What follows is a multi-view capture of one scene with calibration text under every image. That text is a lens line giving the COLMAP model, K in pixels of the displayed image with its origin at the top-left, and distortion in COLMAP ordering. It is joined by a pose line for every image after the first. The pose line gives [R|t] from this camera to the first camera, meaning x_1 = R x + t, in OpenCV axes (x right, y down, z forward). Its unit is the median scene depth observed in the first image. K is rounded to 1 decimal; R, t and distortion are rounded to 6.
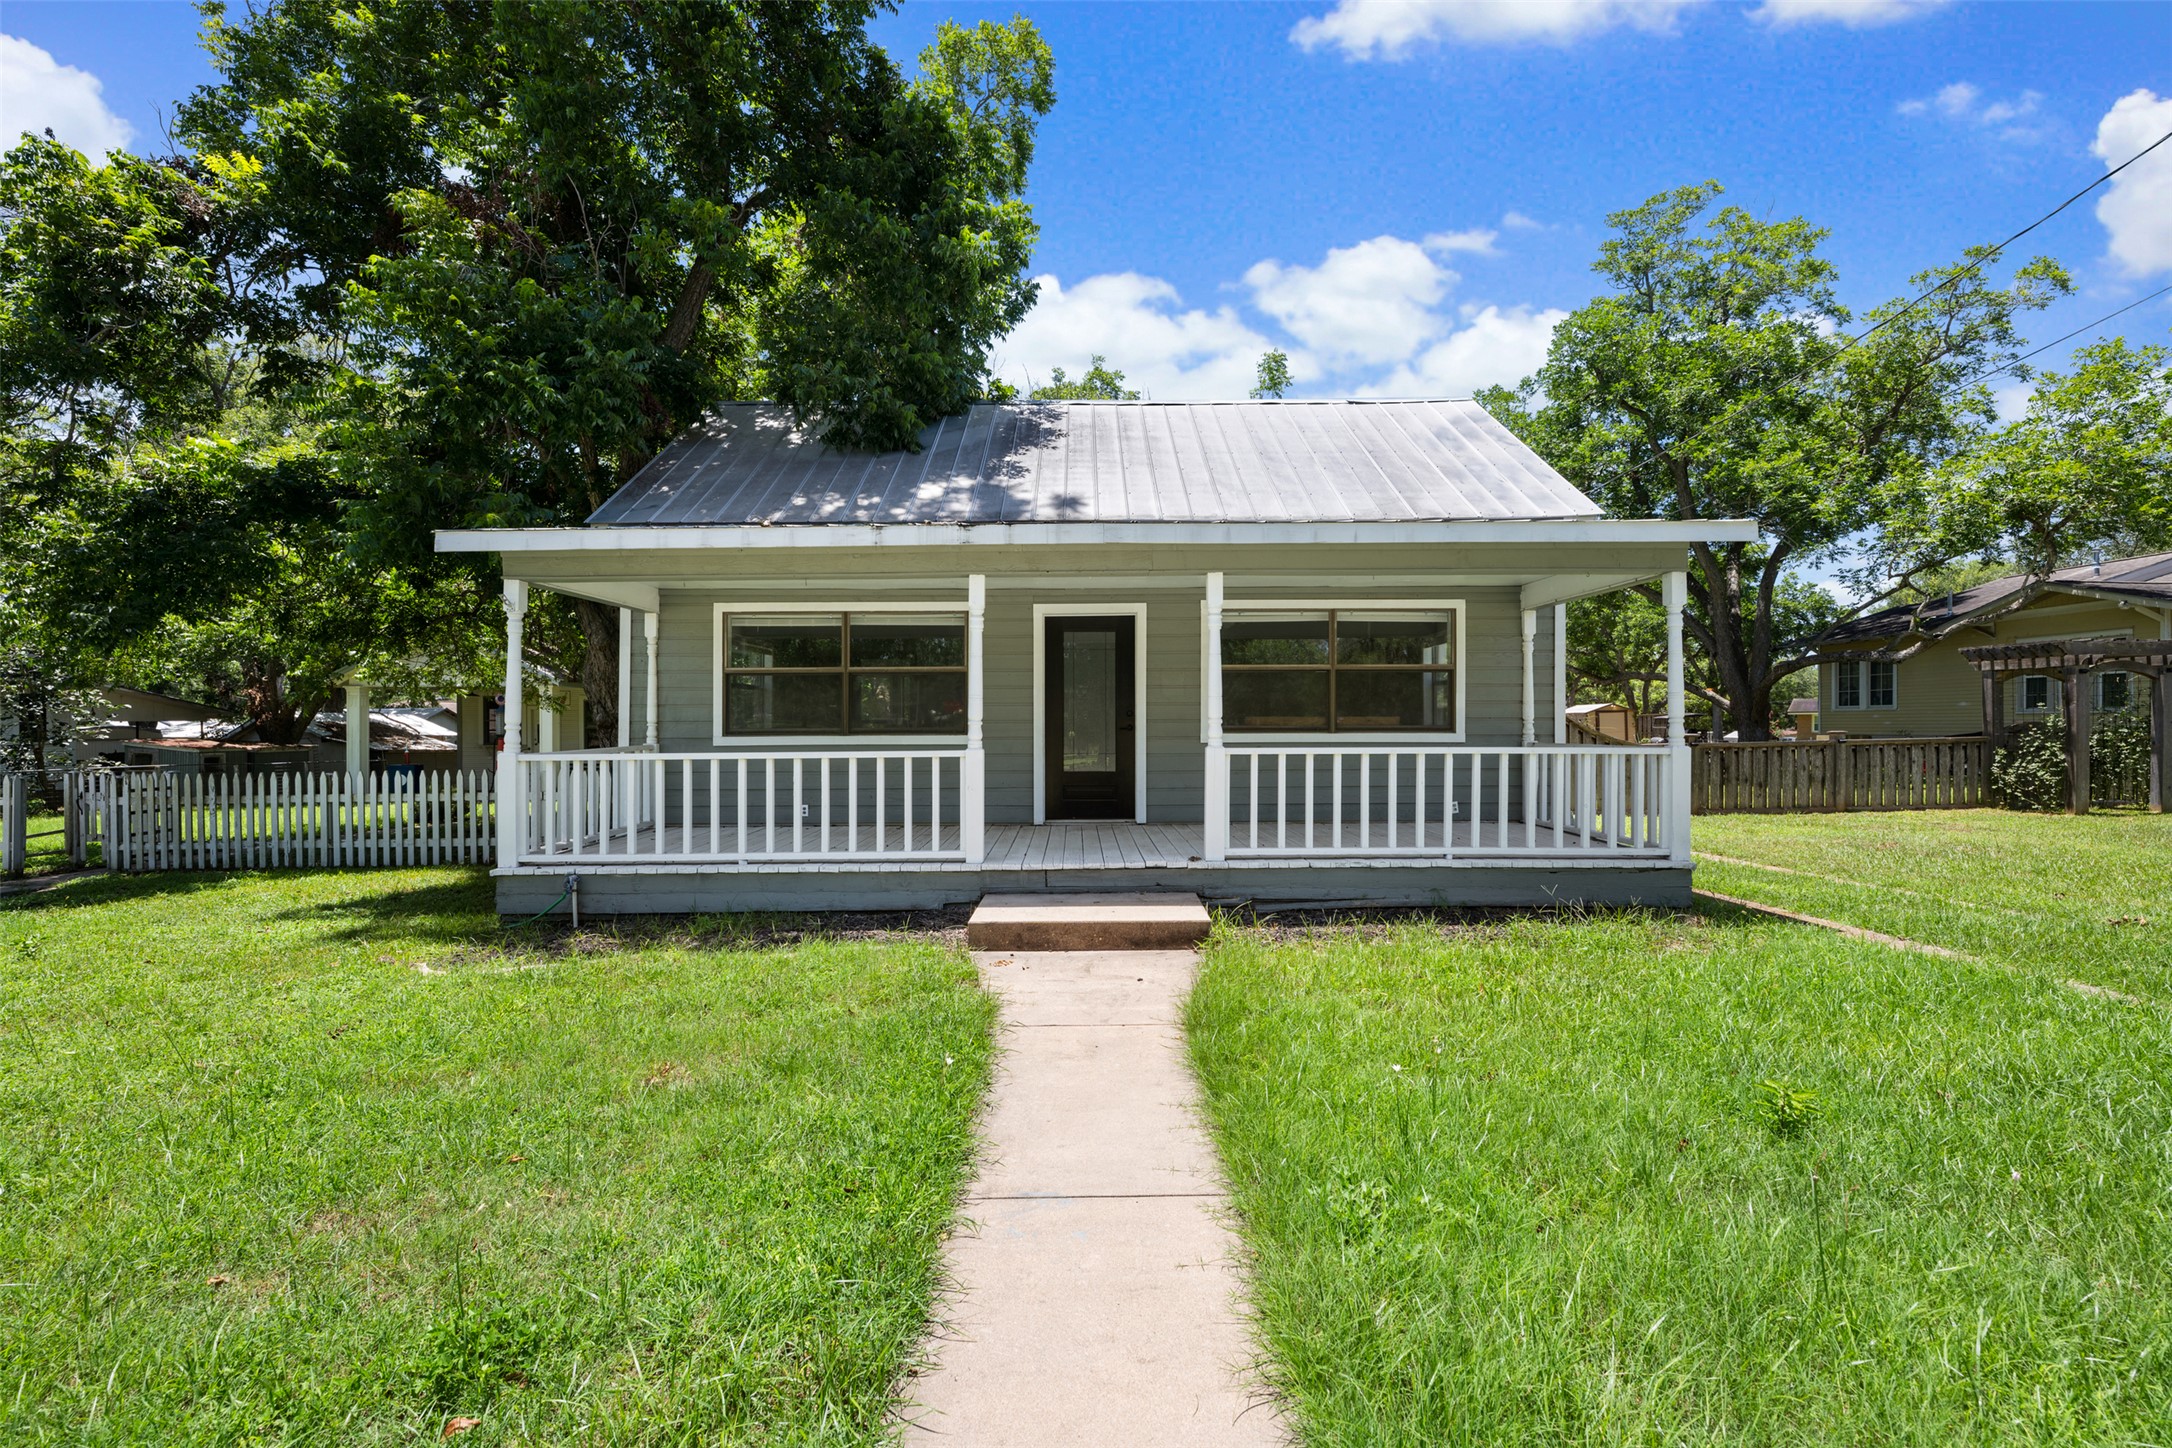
lens RADIAL K [[885.1, 0, 1093.3], [0, 885.1, 726.7], [0, 0, 1]] dist [-0.000725, 0.000768]
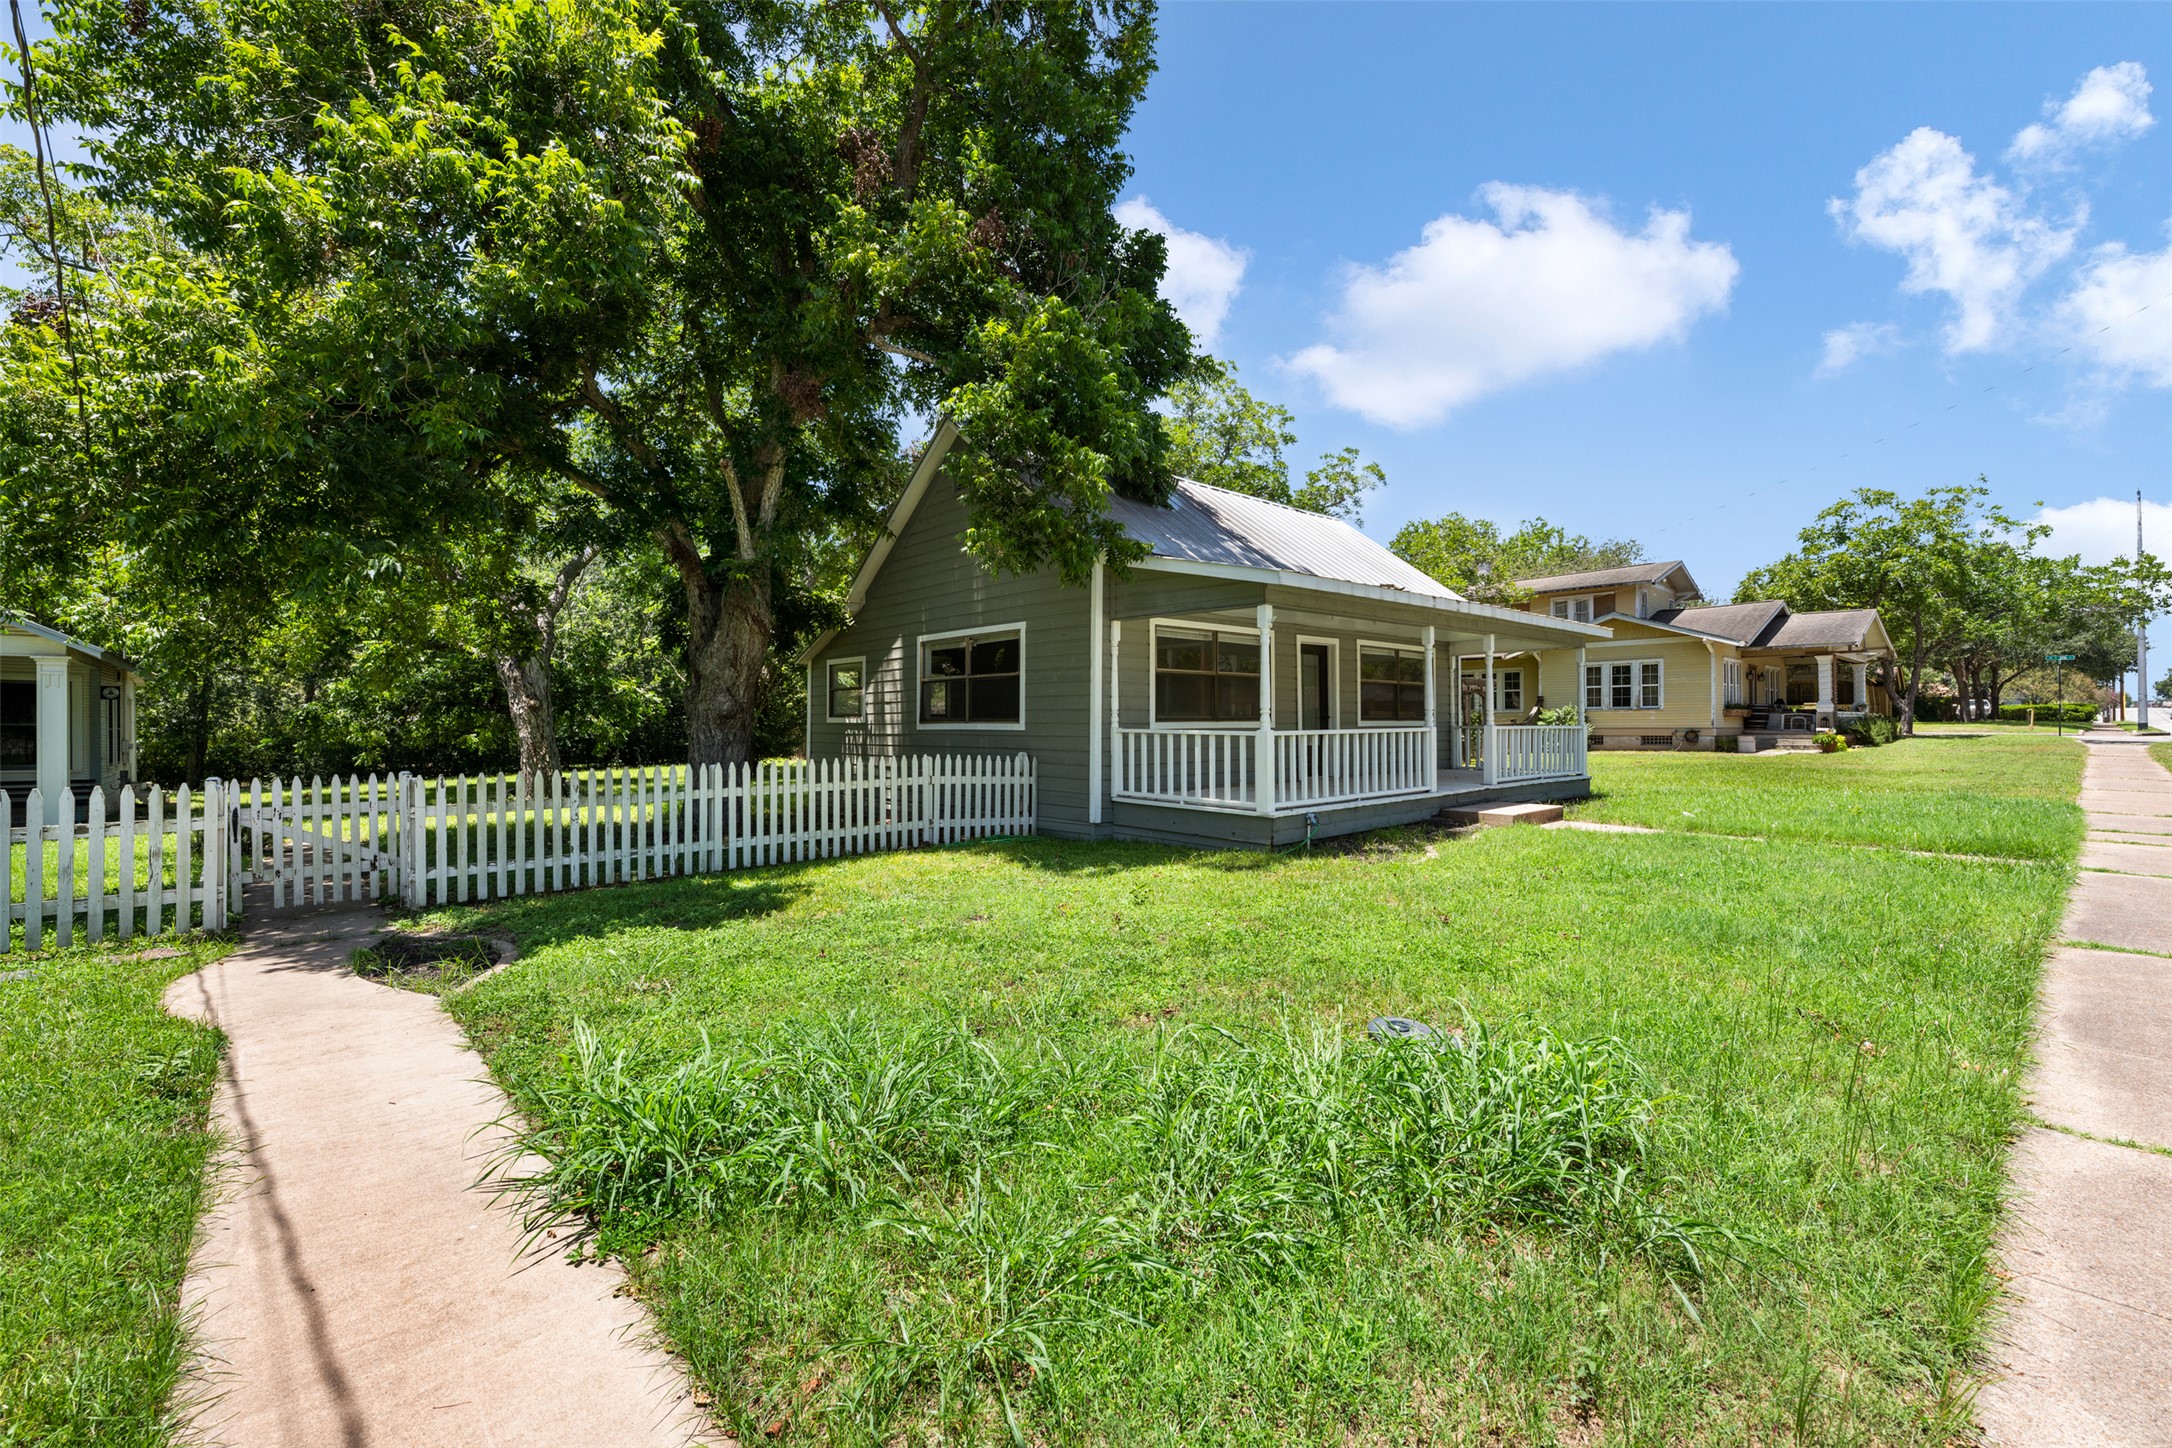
lens RADIAL K [[885.1, 0, 1077.1], [0, 885.1, 720.3], [0, 0, 1]] dist [-0.000725, 0.000768]
pose [[0.753367, 0.002825, 0.657594, -1.329257], [0.001939, 0.999977, -0.006518, 0.016380], [-0.657597, 0.006185, 0.753344, 0.109498]]
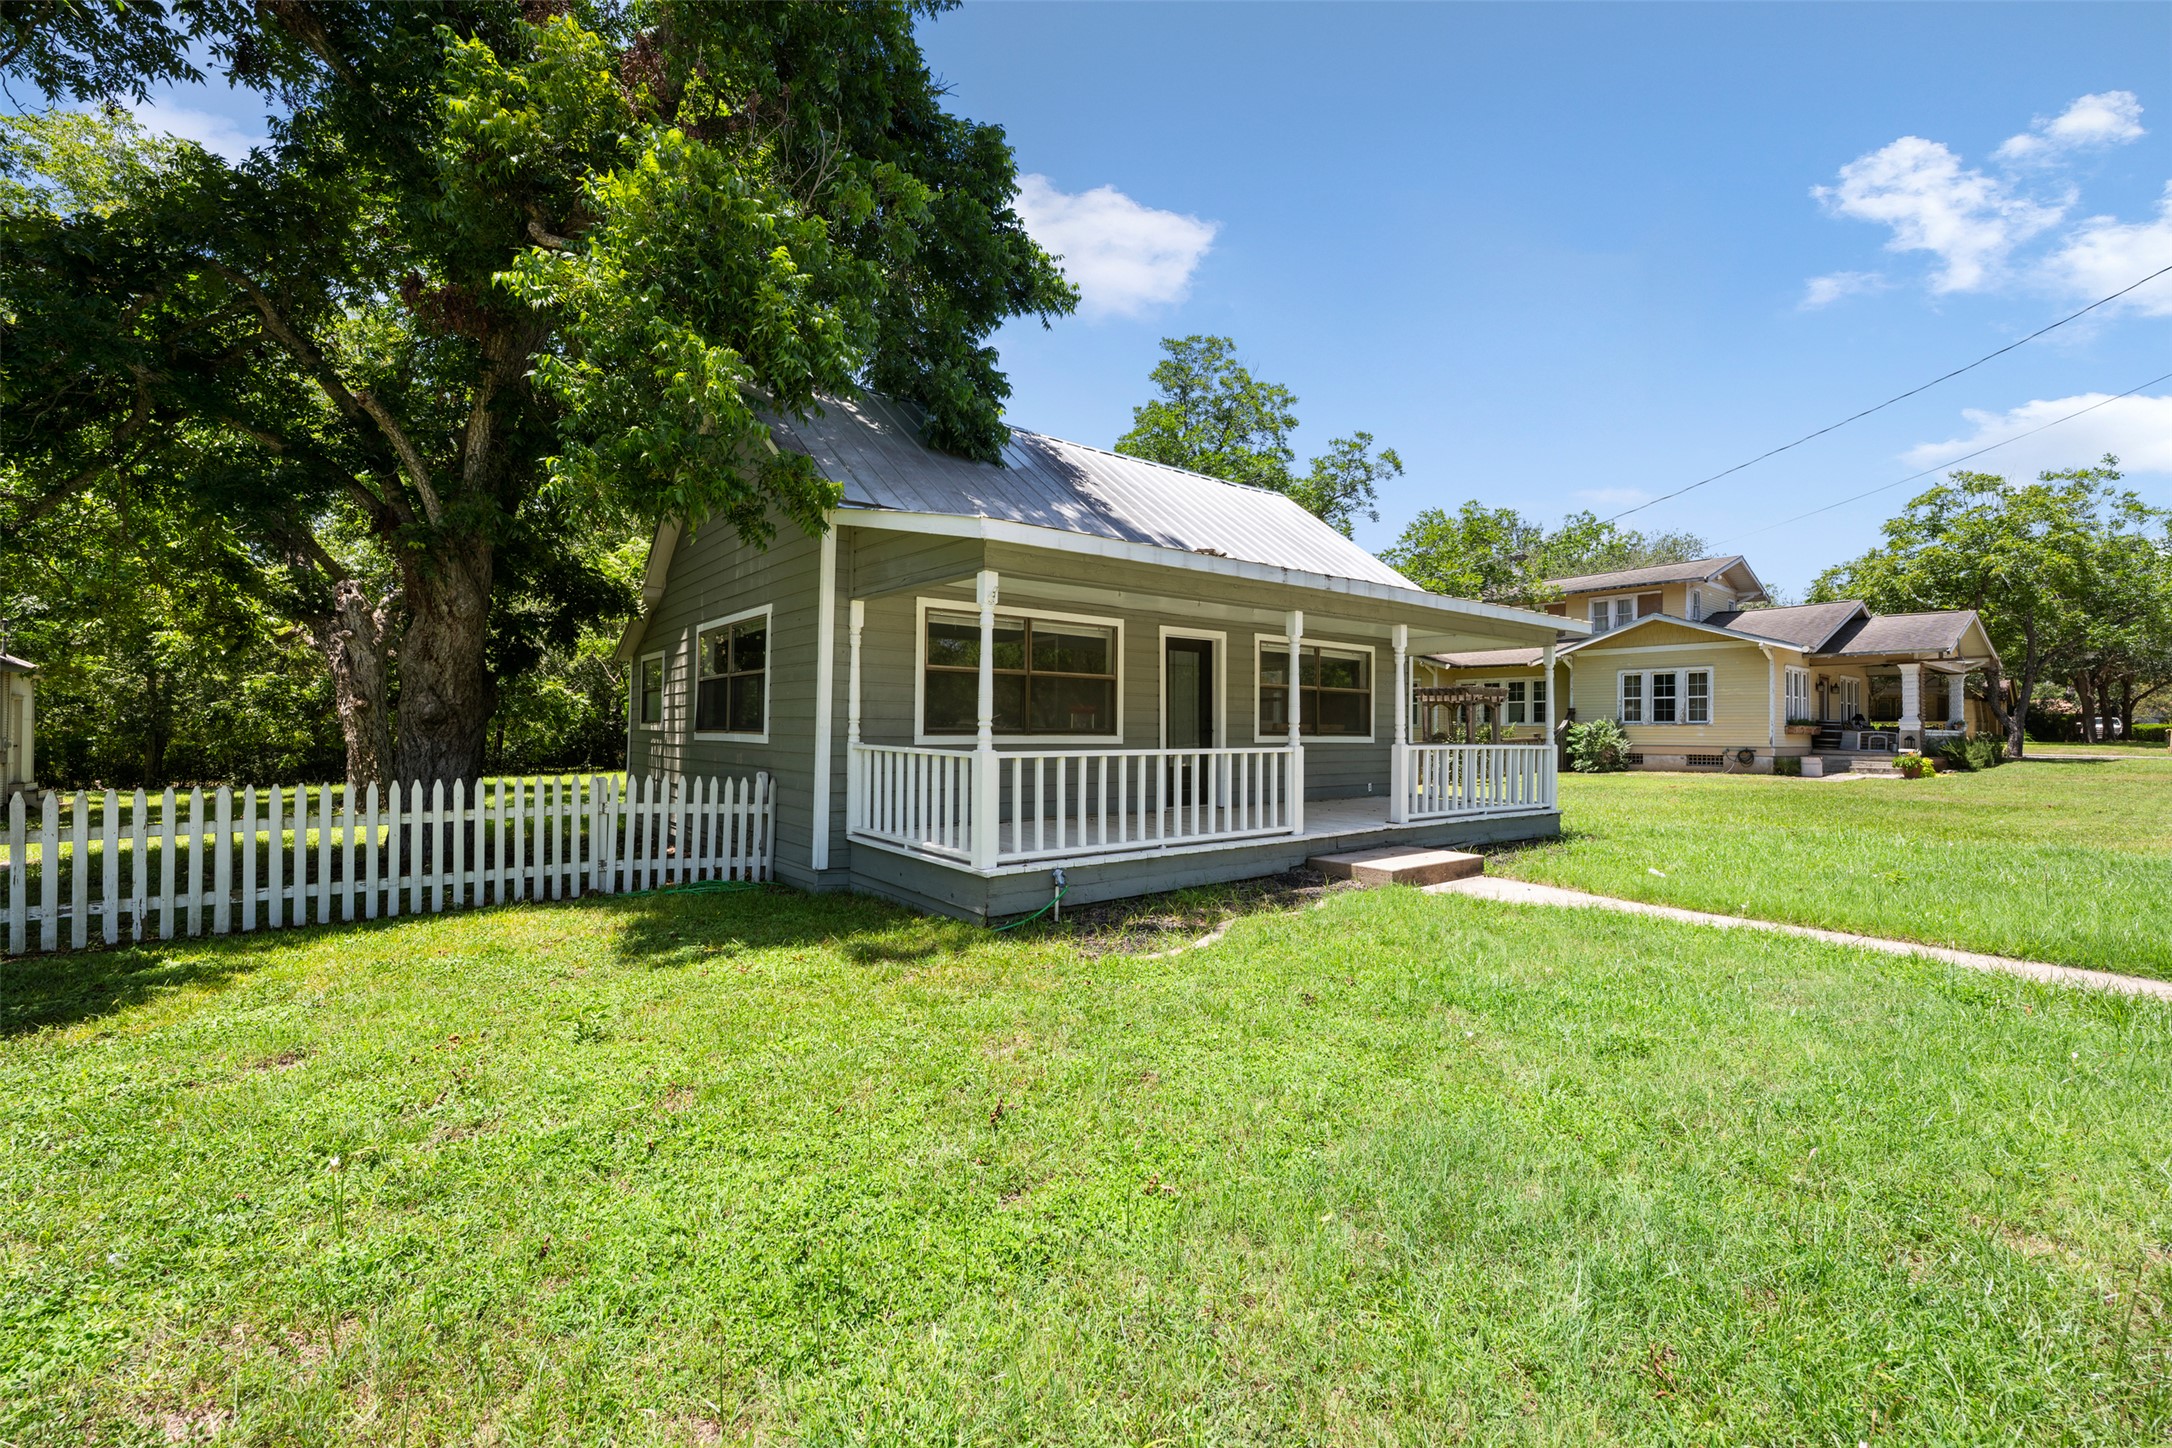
lens RADIAL K [[885.1, 0, 1083.9], [0, 885.1, 718.8], [0, 0, 1]] dist [-0.000725, 0.000768]
pose [[0.794399, 0.018291, 0.607120, -0.856358], [-0.010039, 0.999805, -0.016986, 0.007448], [-0.607313, 0.007398, 0.794428, 0.121209]]
